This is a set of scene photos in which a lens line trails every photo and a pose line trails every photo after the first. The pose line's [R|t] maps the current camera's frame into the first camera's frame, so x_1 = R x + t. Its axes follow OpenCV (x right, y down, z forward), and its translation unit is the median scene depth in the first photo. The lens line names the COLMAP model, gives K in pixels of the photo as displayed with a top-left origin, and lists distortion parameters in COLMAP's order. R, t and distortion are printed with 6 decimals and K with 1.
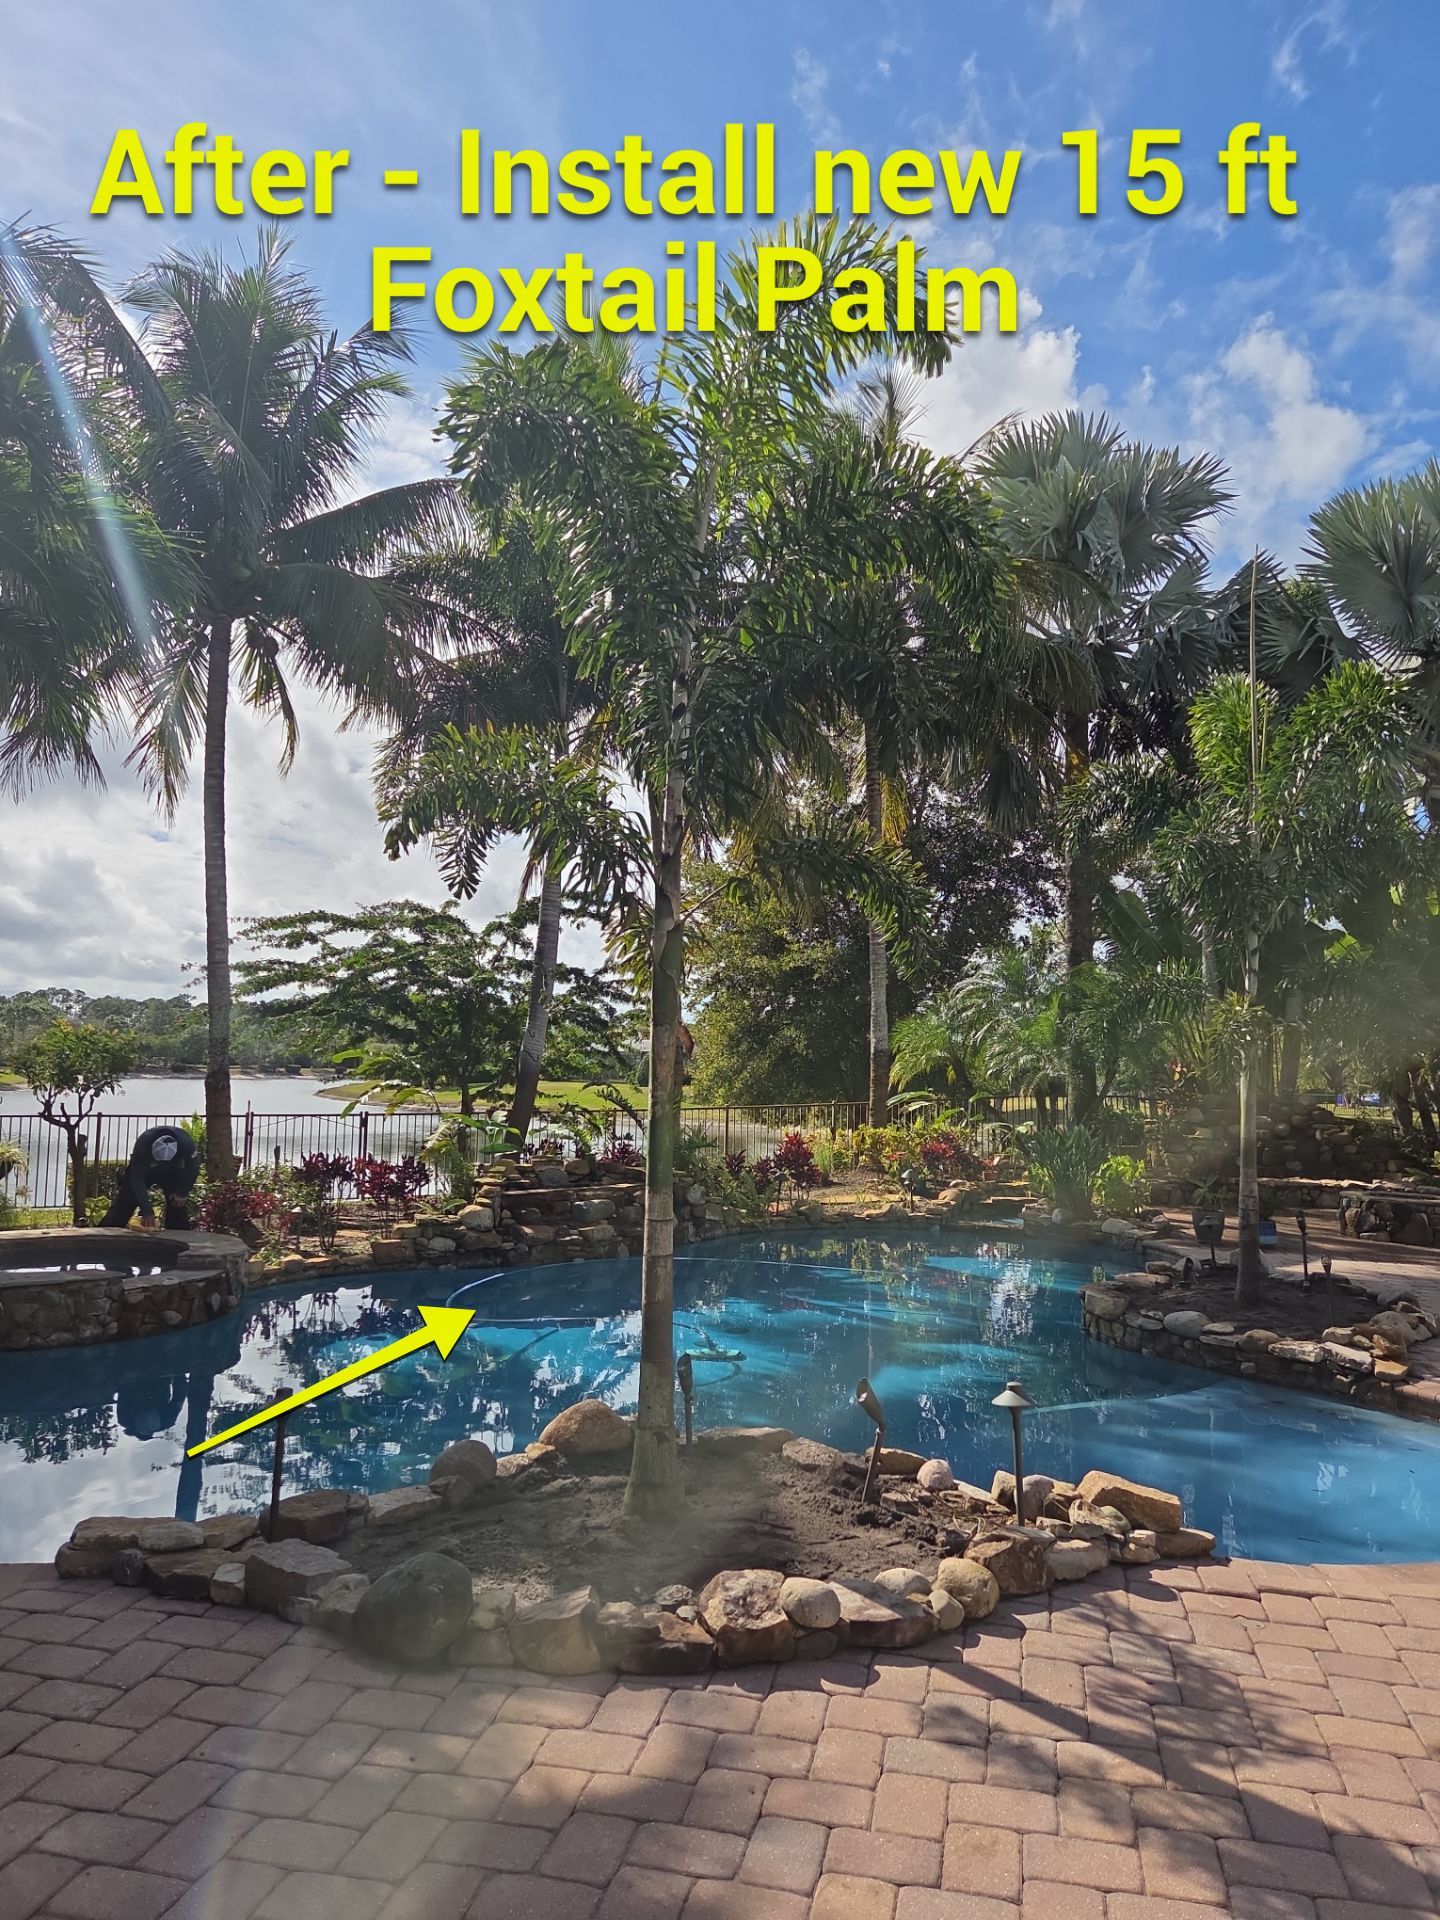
lens RADIAL K [[1239.4, 0, 721.7], [0, 1239.4, 954.4], [0, 0, 1]] dist [0.093916, -0.089959]
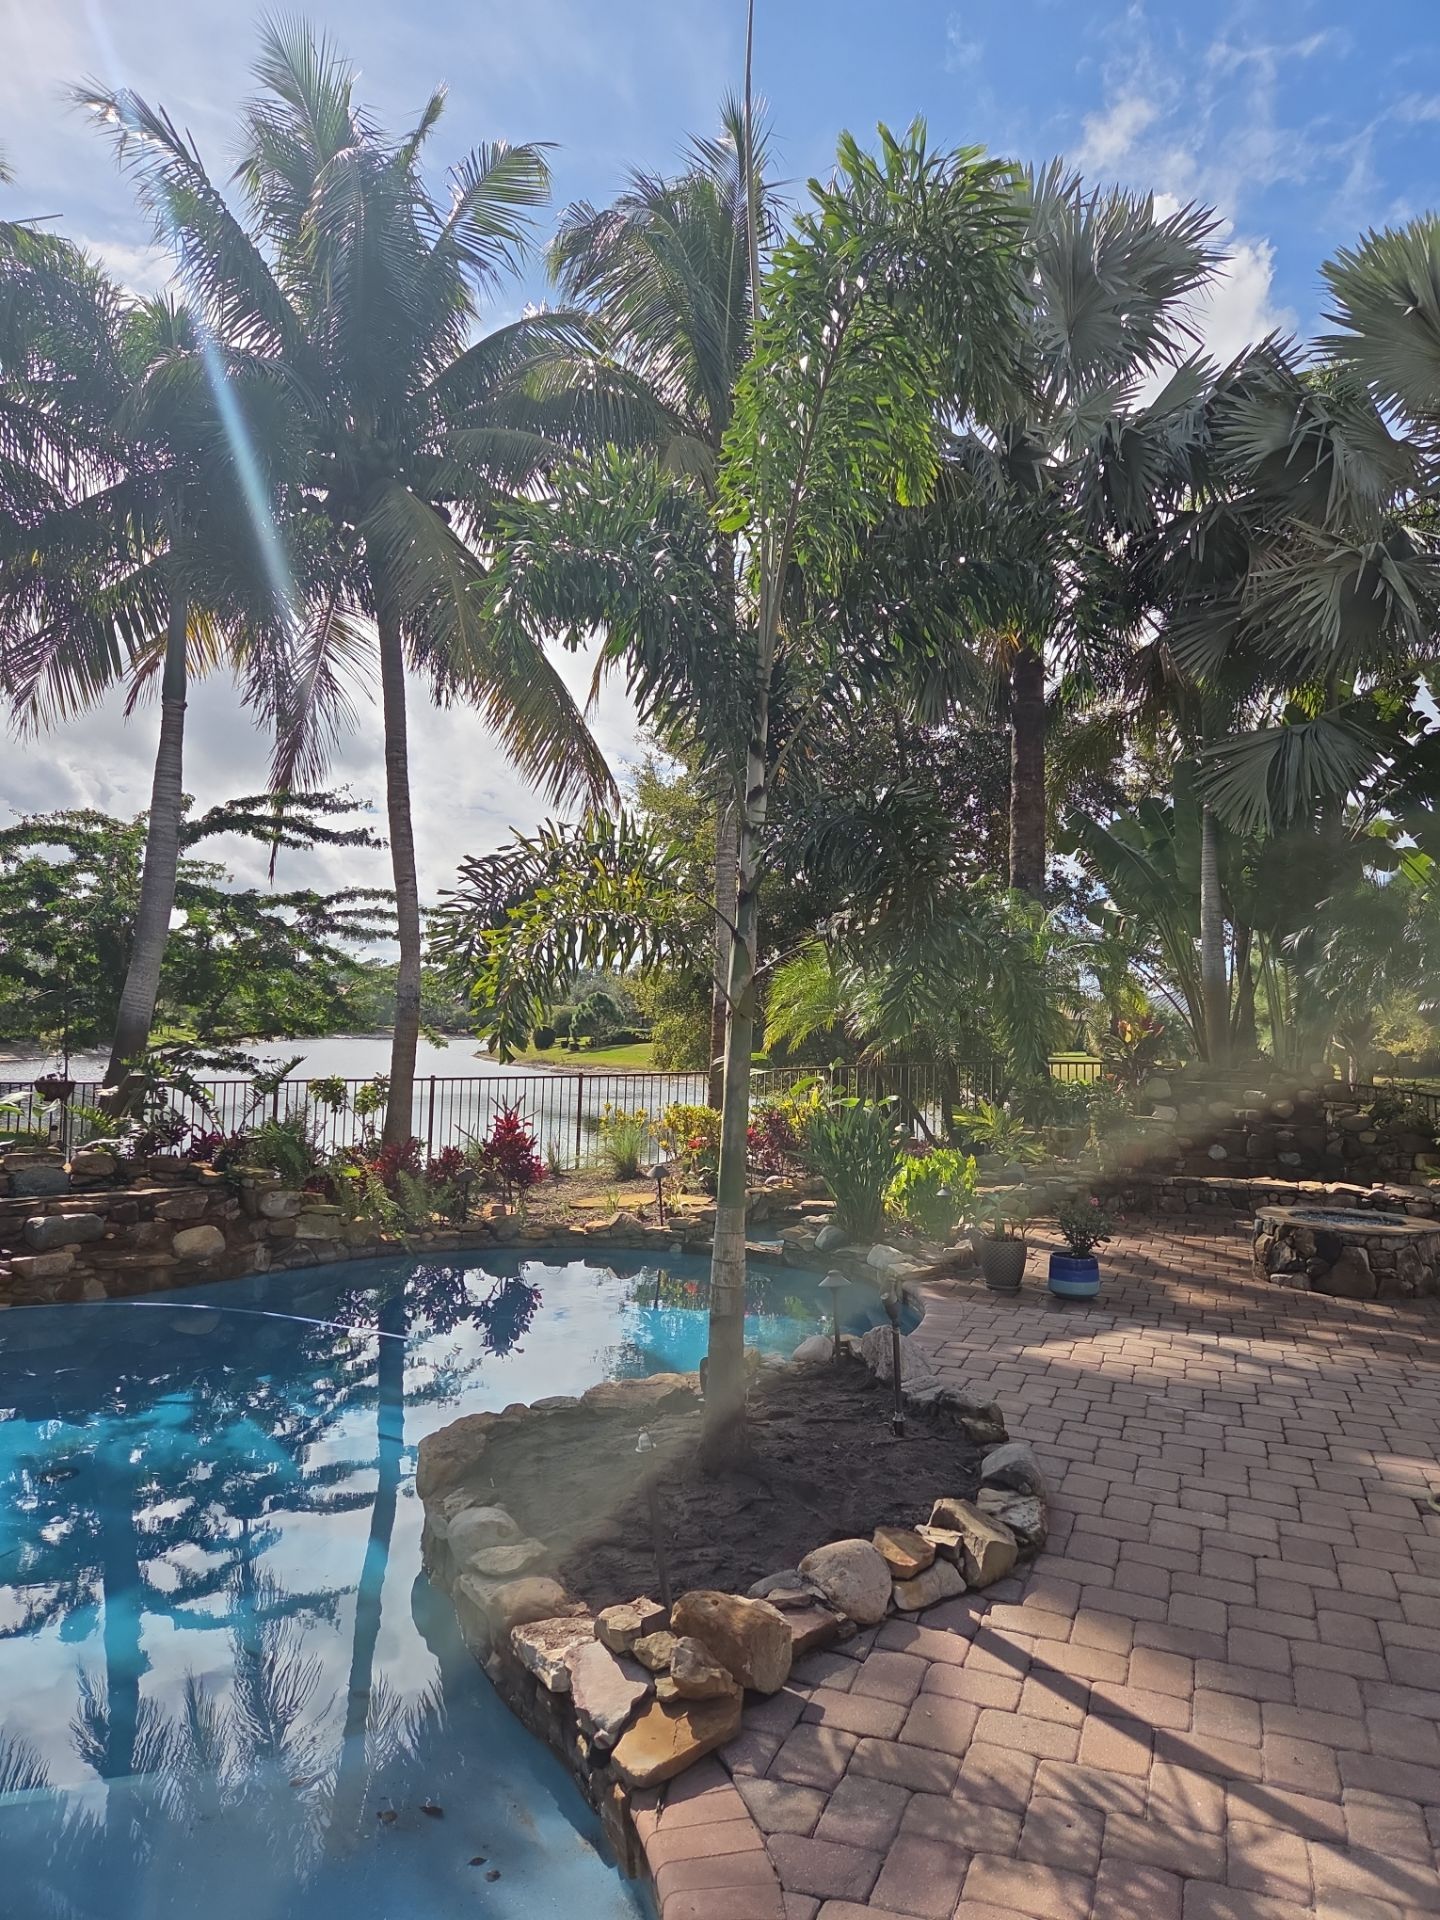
lens RADIAL K [[1254.5, 0, 731.3], [0, 1254.5, 947.6], [0, 0, 1]] dist [0.096133, -0.099179]
pose [[0.992396, -0.006046, -0.122940, 0.250586], [0.009070, 0.999669, 0.024055, 0.026975], [0.122754, -0.024987, 0.992122, 0.254676]]
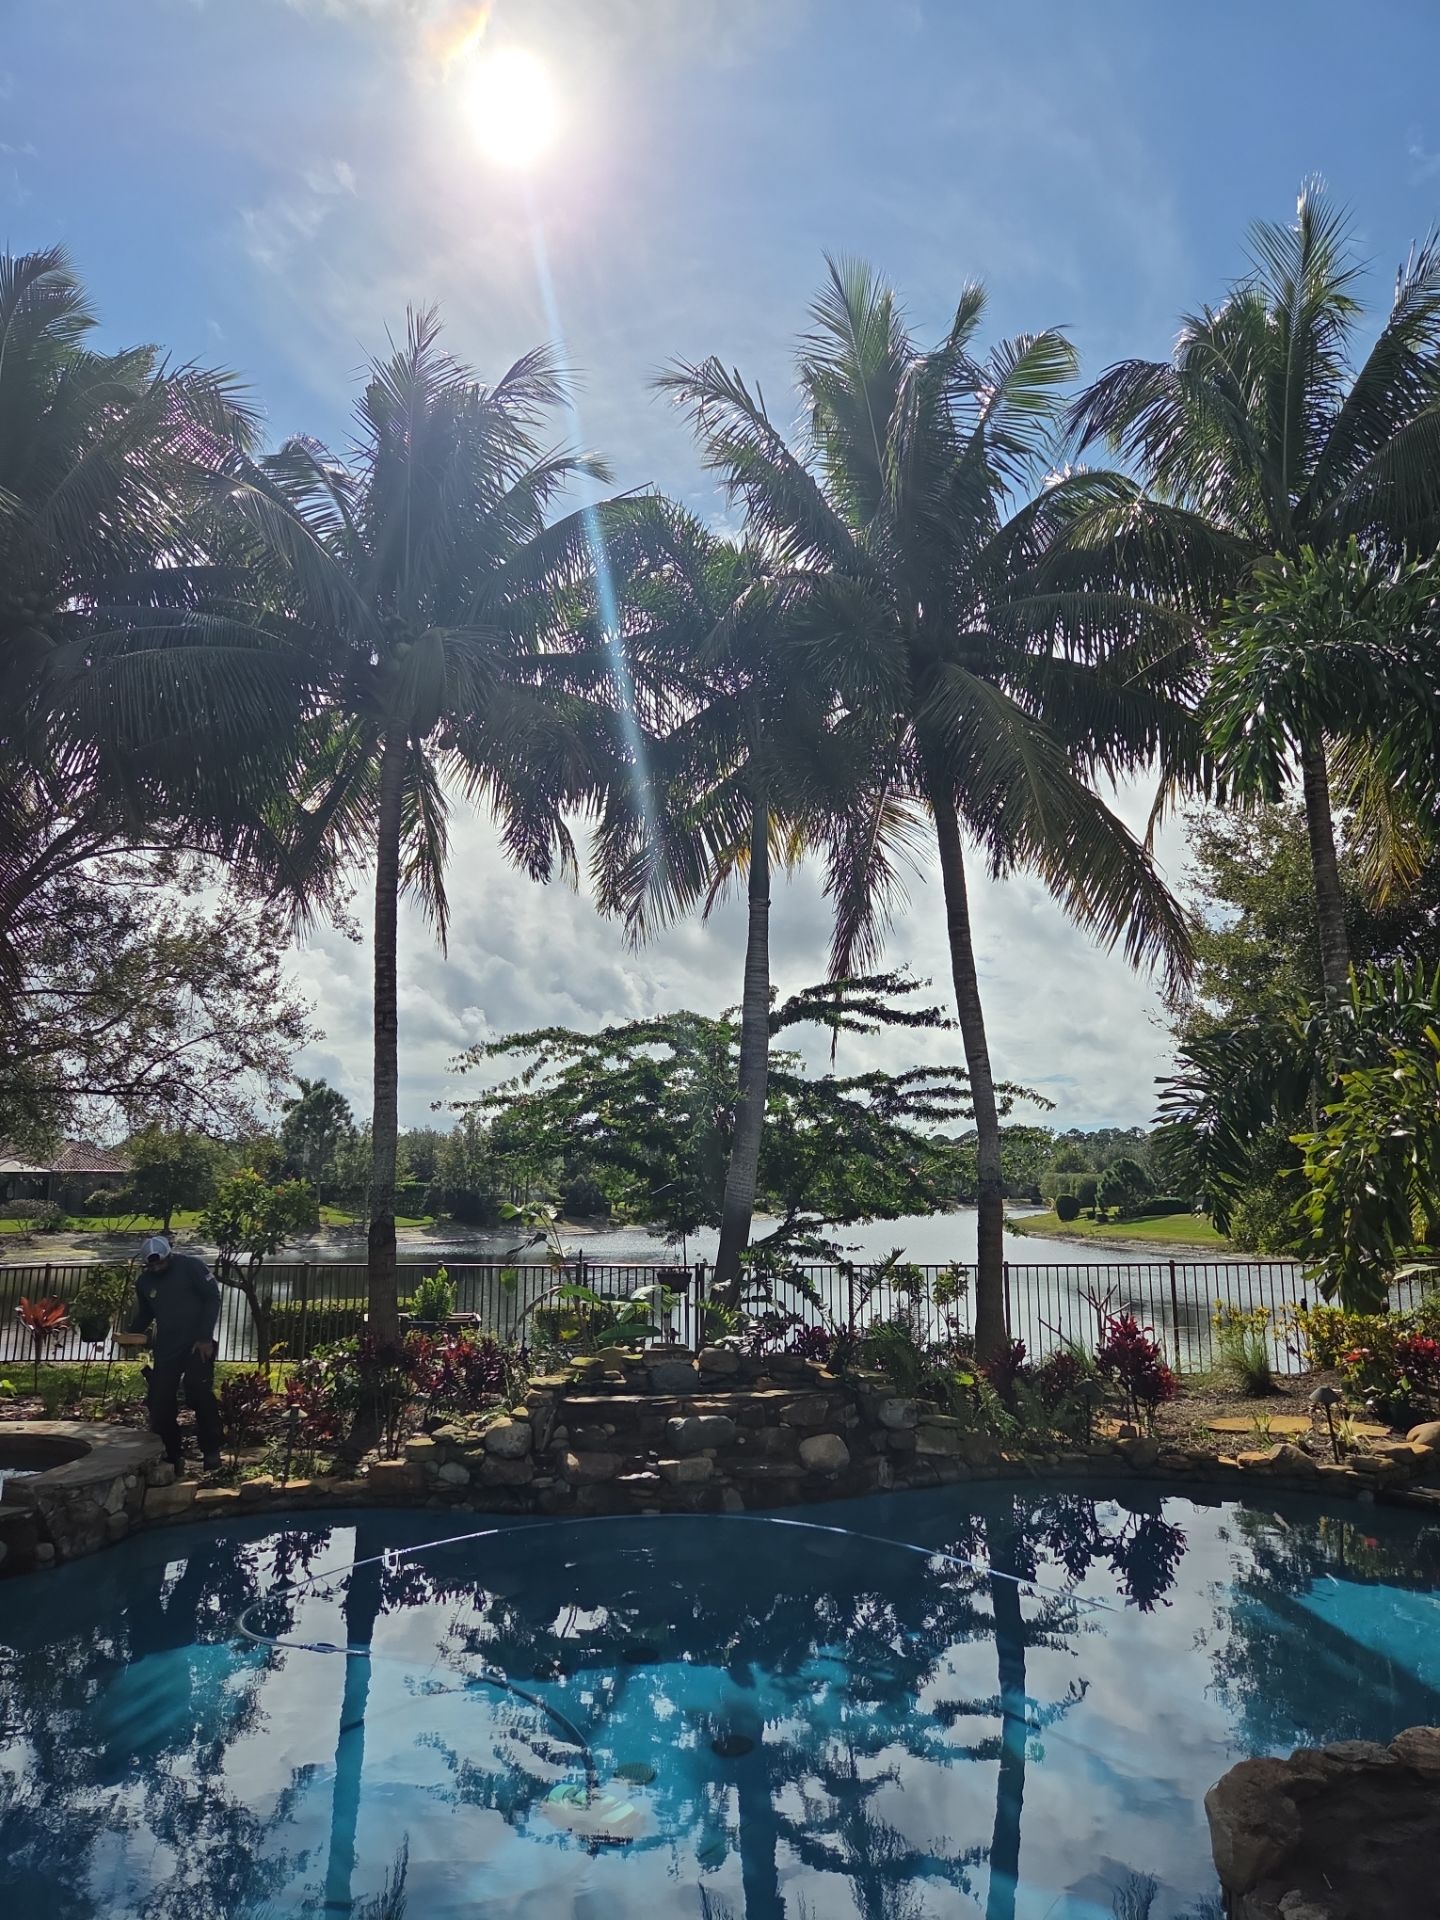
lens RADIAL K [[1254.5, 0, 731.3], [0, 1254.5, 947.6], [0, 0, 1]] dist [0.096133, -0.099179]
pose [[0.865277, -0.112245, -0.488566, 0.202322], [0.060057, 0.990802, -0.121266, 0.020422], [0.497683, 0.075587, 0.864059, 0.280739]]
